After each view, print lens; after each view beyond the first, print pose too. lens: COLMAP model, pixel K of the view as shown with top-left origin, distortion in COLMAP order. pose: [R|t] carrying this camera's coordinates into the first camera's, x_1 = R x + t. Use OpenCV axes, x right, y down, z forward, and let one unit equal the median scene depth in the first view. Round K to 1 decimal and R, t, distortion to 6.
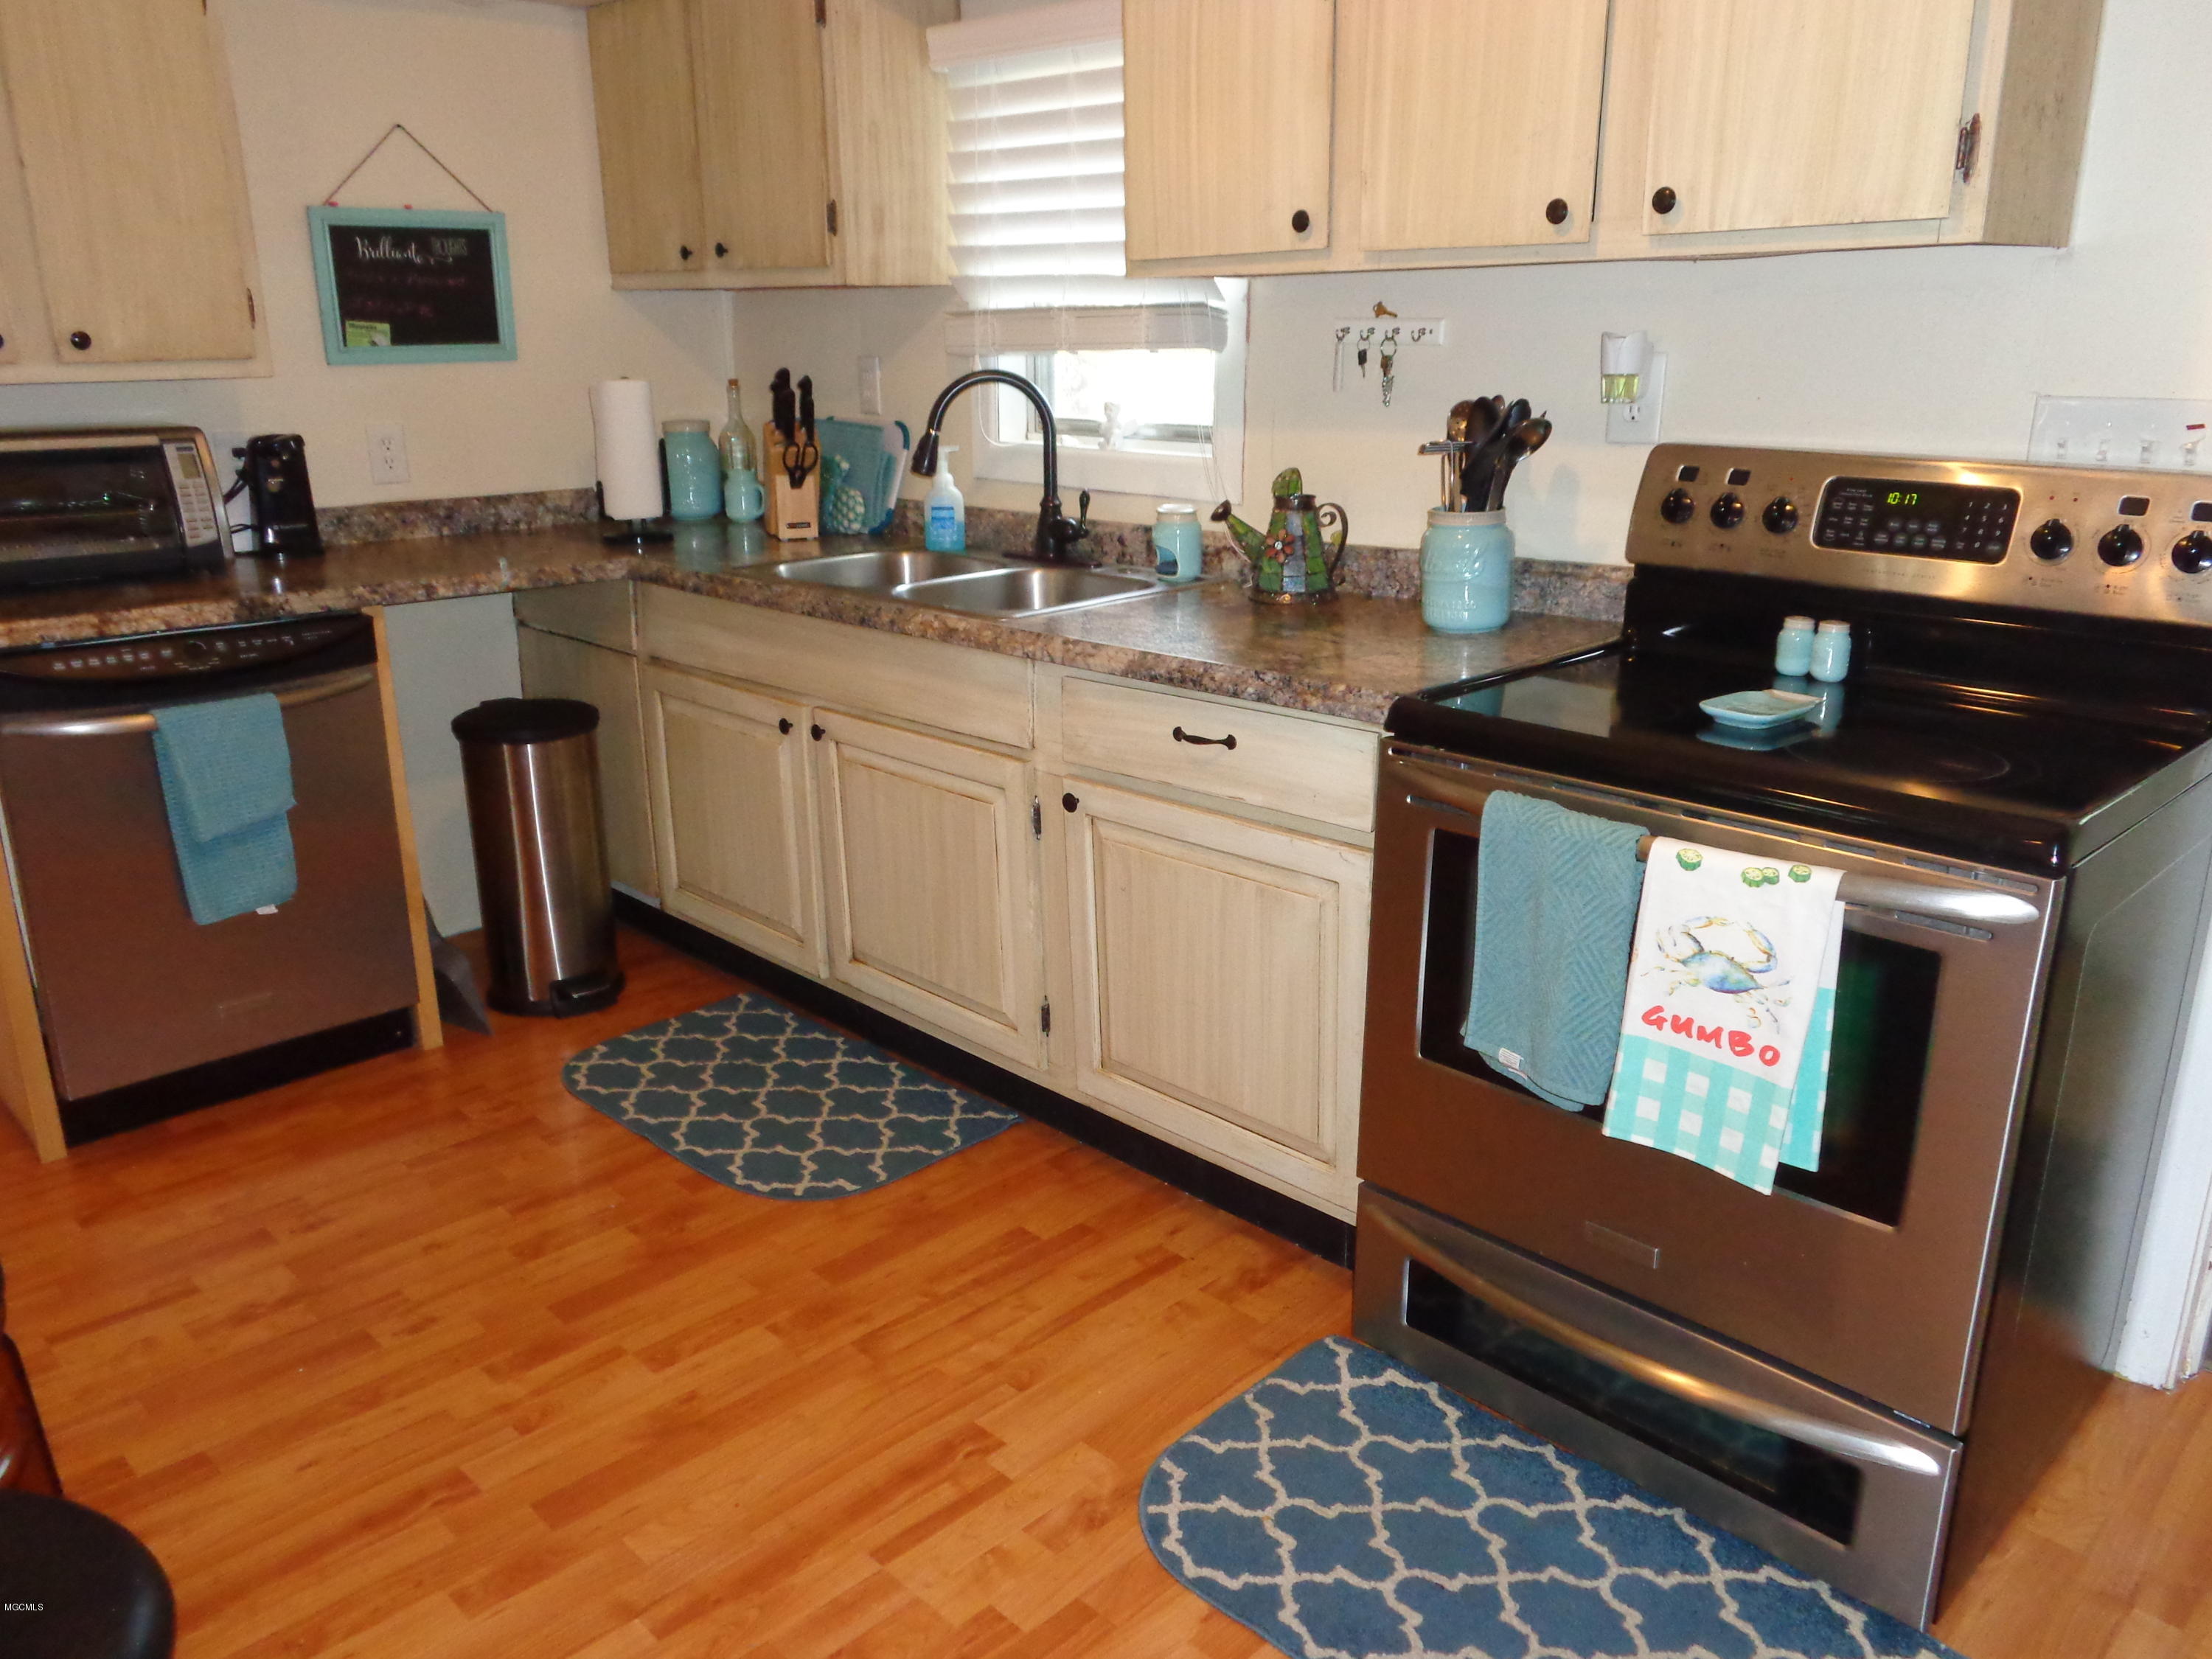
lens RADIAL K [[1677.3, 0, 1108.2], [0, 1677.3, 828.3], [0, 0, 1]] dist [0.008120, 0.001465]
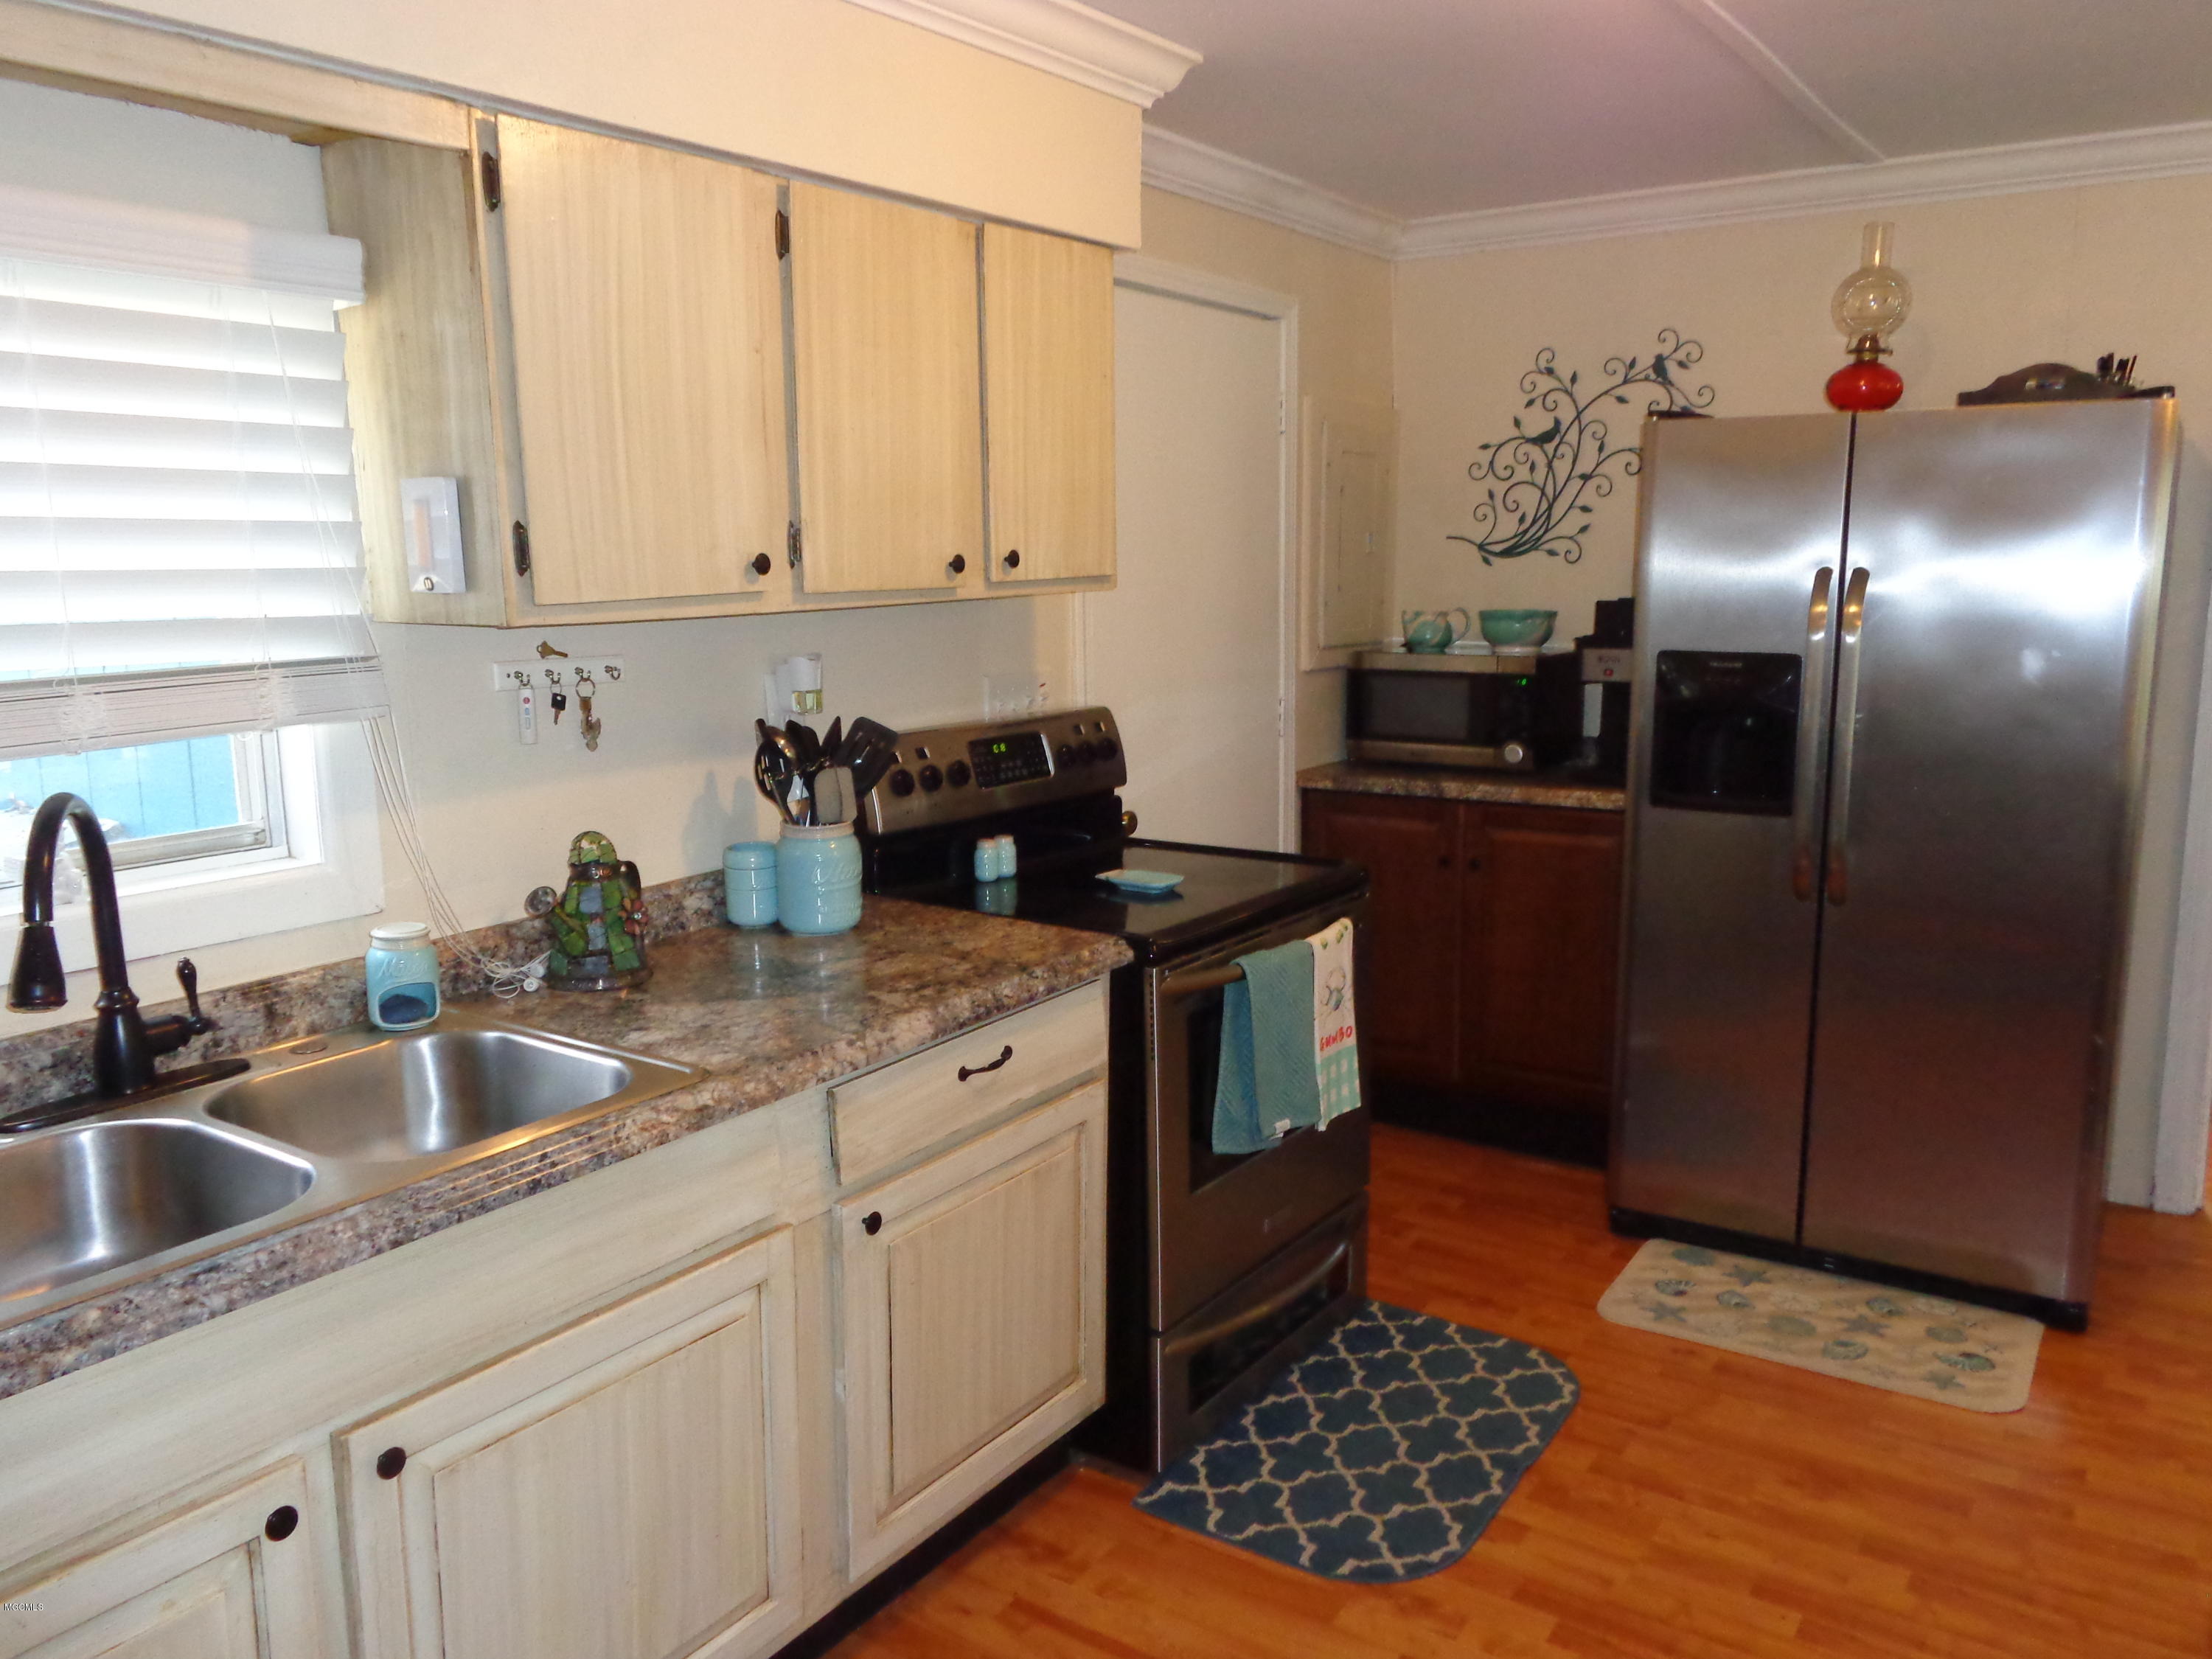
lens RADIAL K [[1677.3, 0, 1110.4], [0, 1677.3, 830.2], [0, 0, 1]] dist [0.008120, 0.001465]
pose [[-0.189731, -0.156232, 0.969326, -0.834820], [0.299278, 0.931074, 0.208646, -0.340882], [-0.935112, 0.329685, -0.129897, 0.934820]]
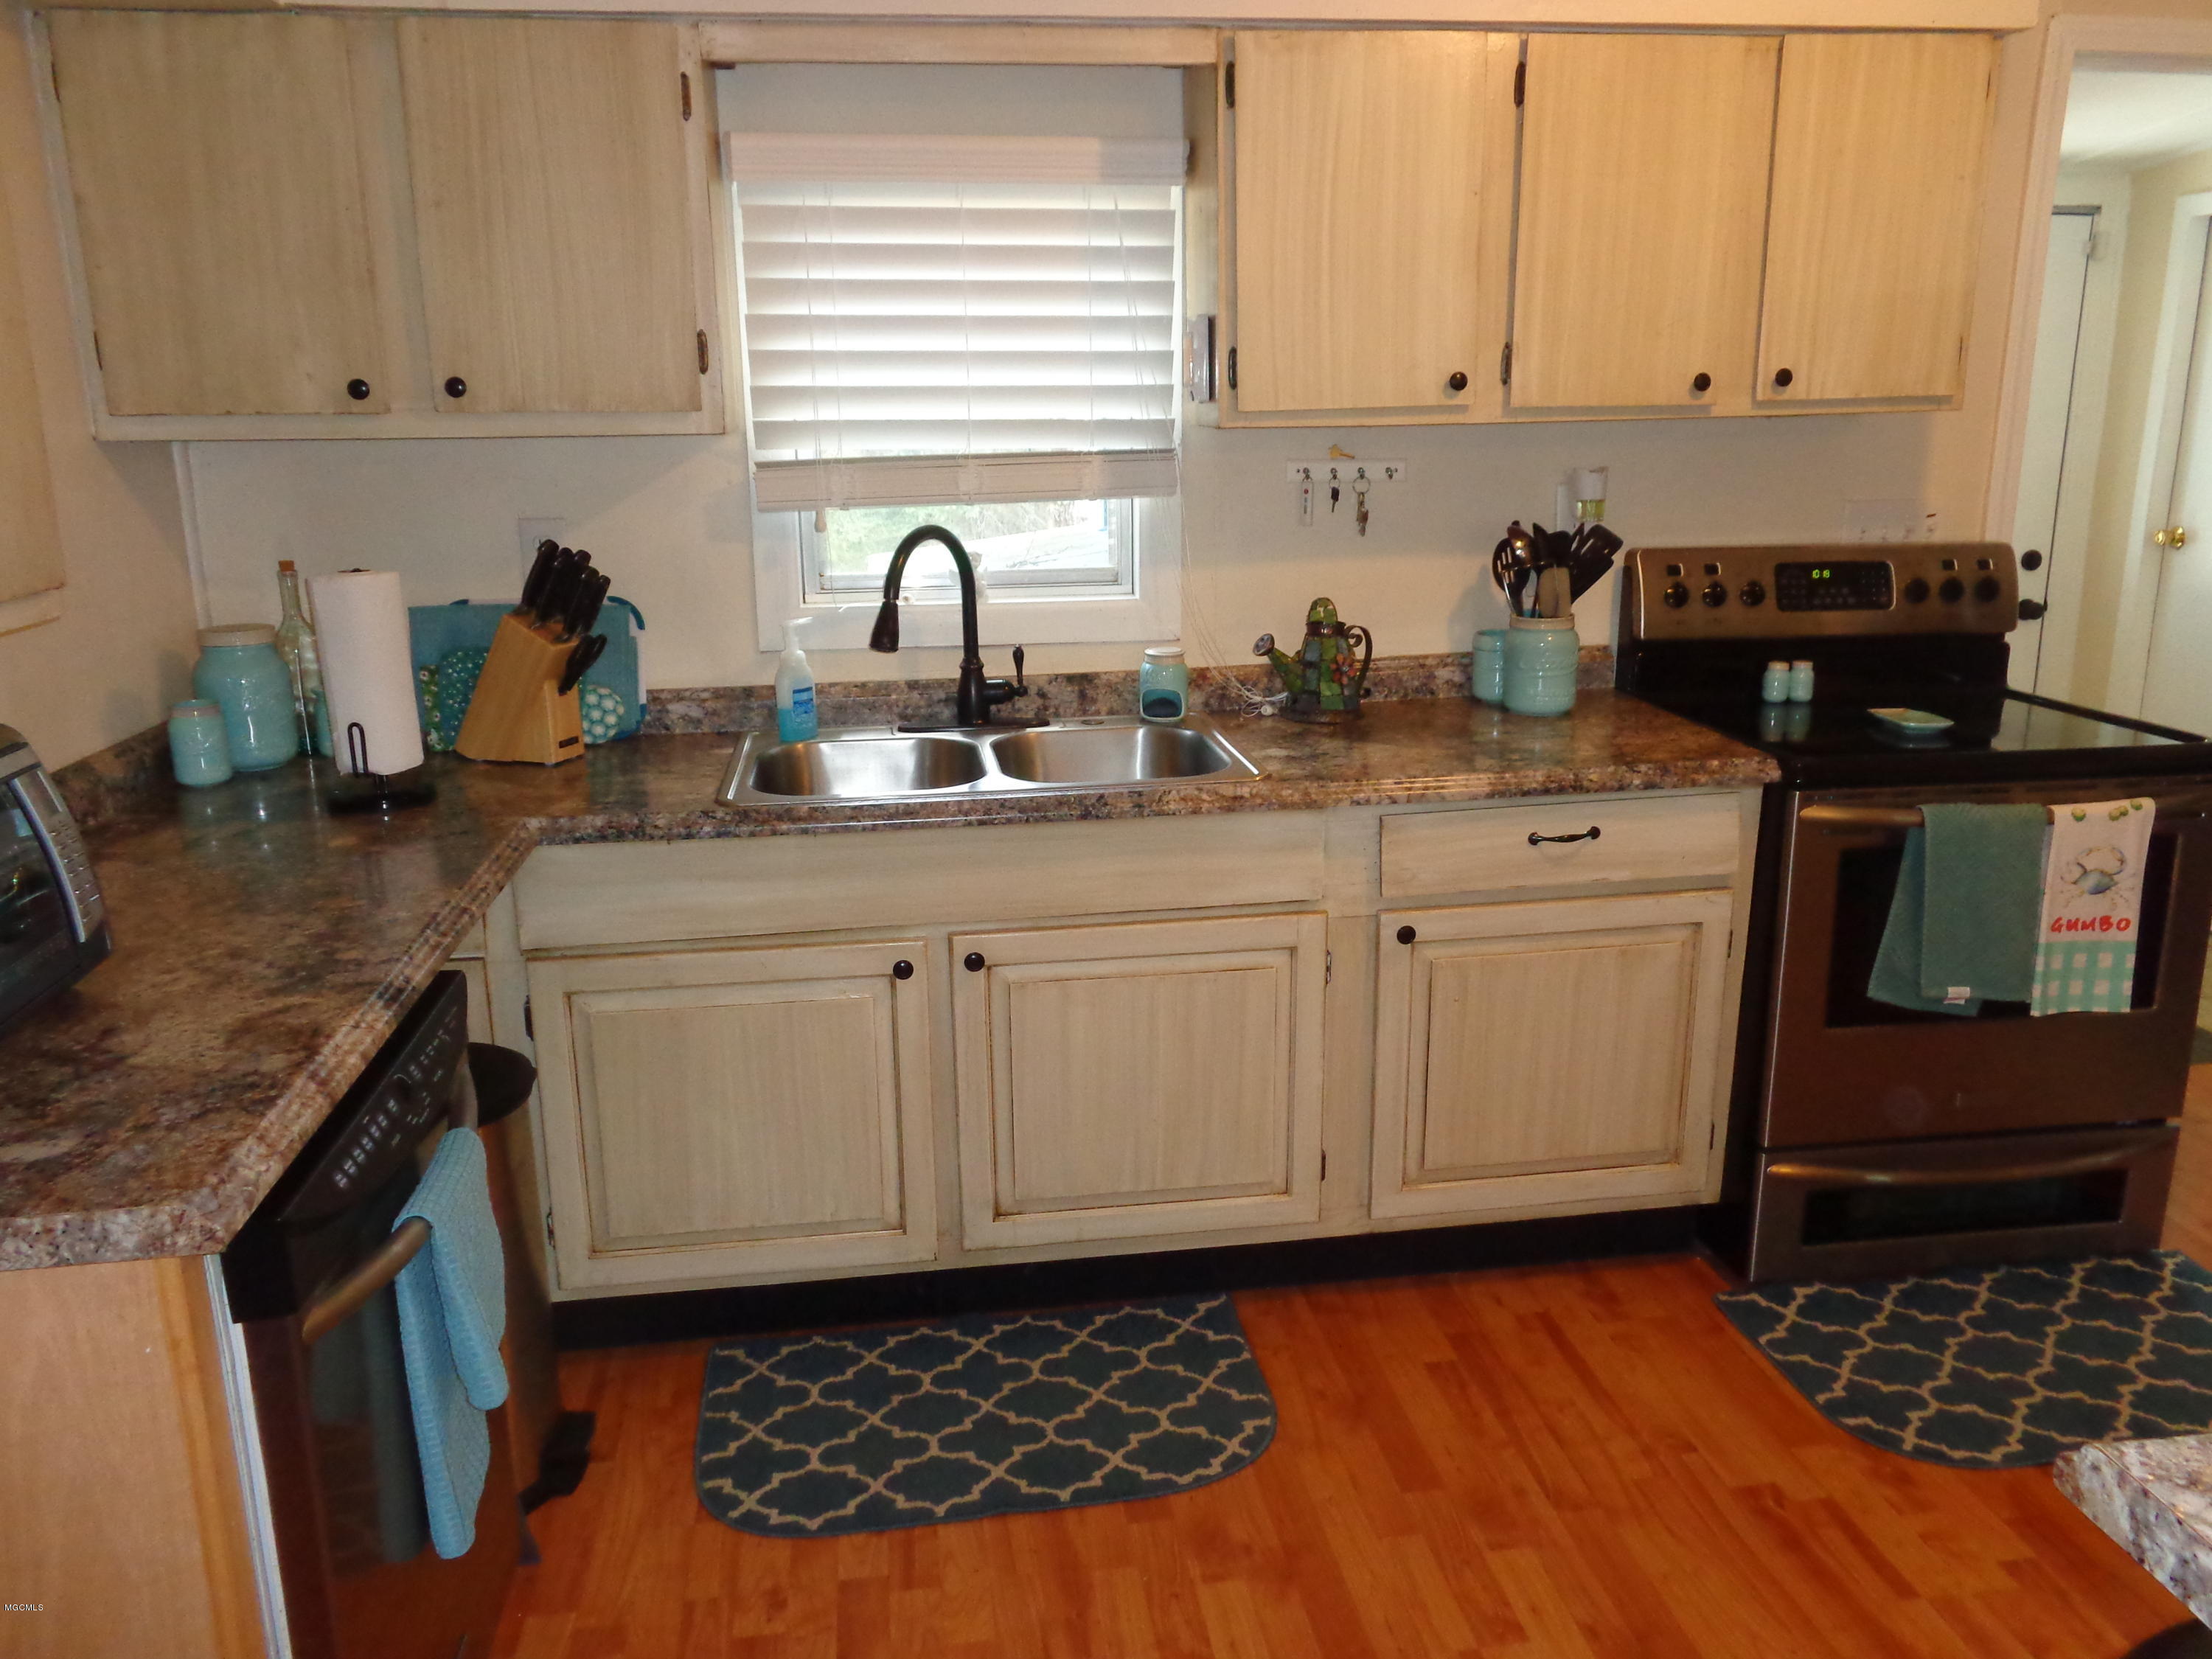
lens RADIAL K [[1677.3, 0, 1113.1], [0, 1677.3, 828.1], [0, 0, 1]] dist [0.008120, 0.001465]
pose [[0.590798, -0.201291, 0.781307, -0.917190], [0.243203, 0.967766, 0.065427, -0.189568], [-0.769292, 0.151362, 0.620708, 0.493078]]
